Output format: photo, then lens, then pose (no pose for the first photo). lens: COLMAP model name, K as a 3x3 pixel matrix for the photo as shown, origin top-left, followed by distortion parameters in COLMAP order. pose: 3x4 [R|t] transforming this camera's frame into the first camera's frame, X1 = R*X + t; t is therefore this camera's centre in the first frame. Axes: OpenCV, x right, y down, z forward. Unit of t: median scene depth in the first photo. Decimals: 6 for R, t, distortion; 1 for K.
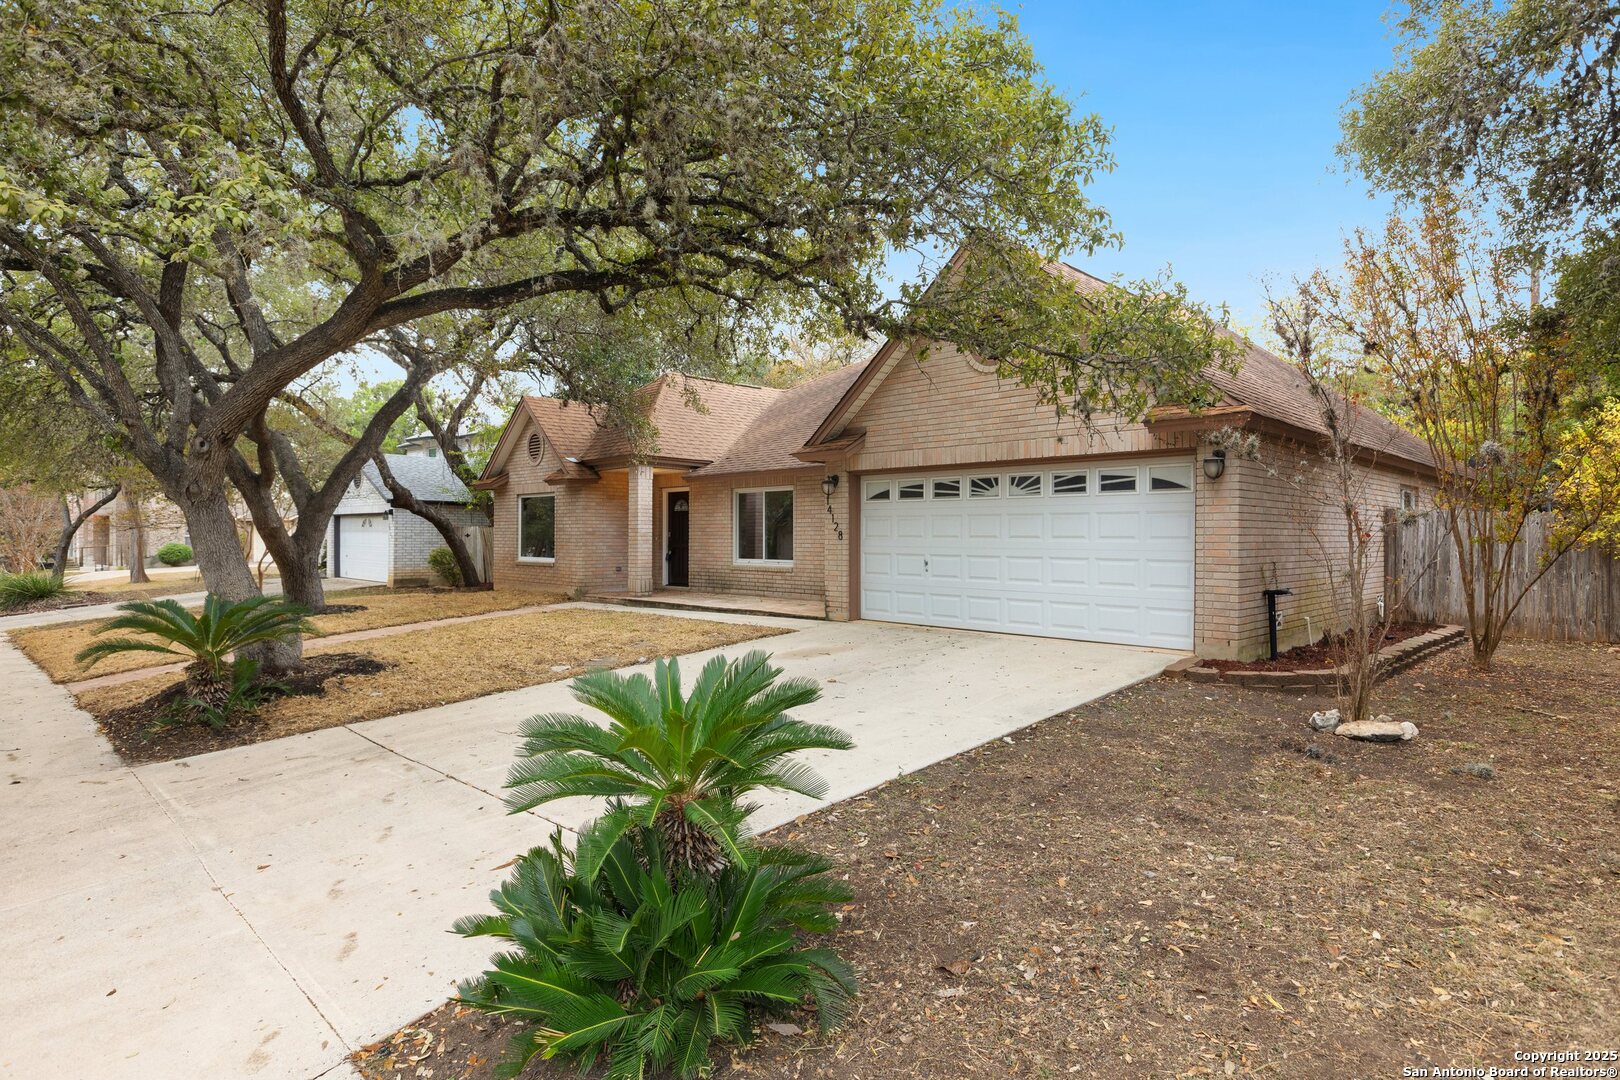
lens RADIAL K [[928.2, 0, 806.8], [0, 928.2, 538.1], [0, 0, 1]] dist [-0.000847, -0.000010]
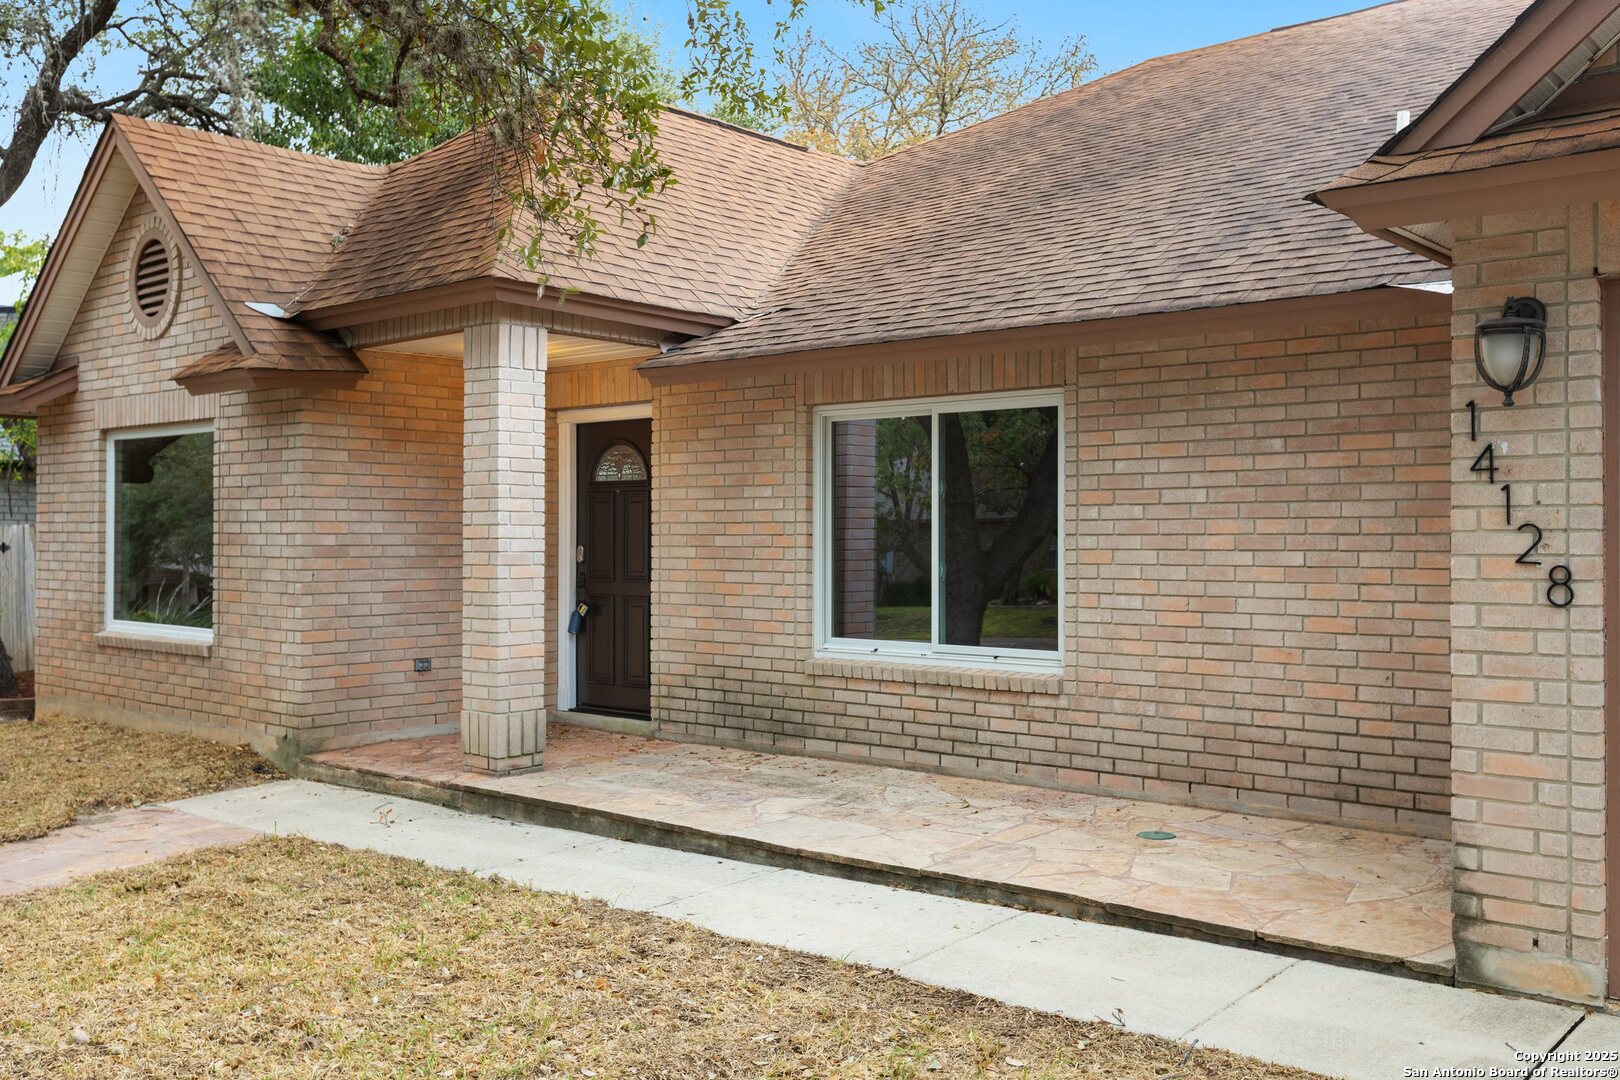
lens RADIAL K [[1507.1, 0, 812.9], [0, 1507.1, 537.1], [0, 0, 1]] dist [0.012250, 0.000000]
pose [[0.996873, 0.000659, 0.079015, -0.114916], [-0.000606, 1.000000, -0.000702, -0.009894], [-0.079015, 0.000652, 0.996873, 0.495994]]
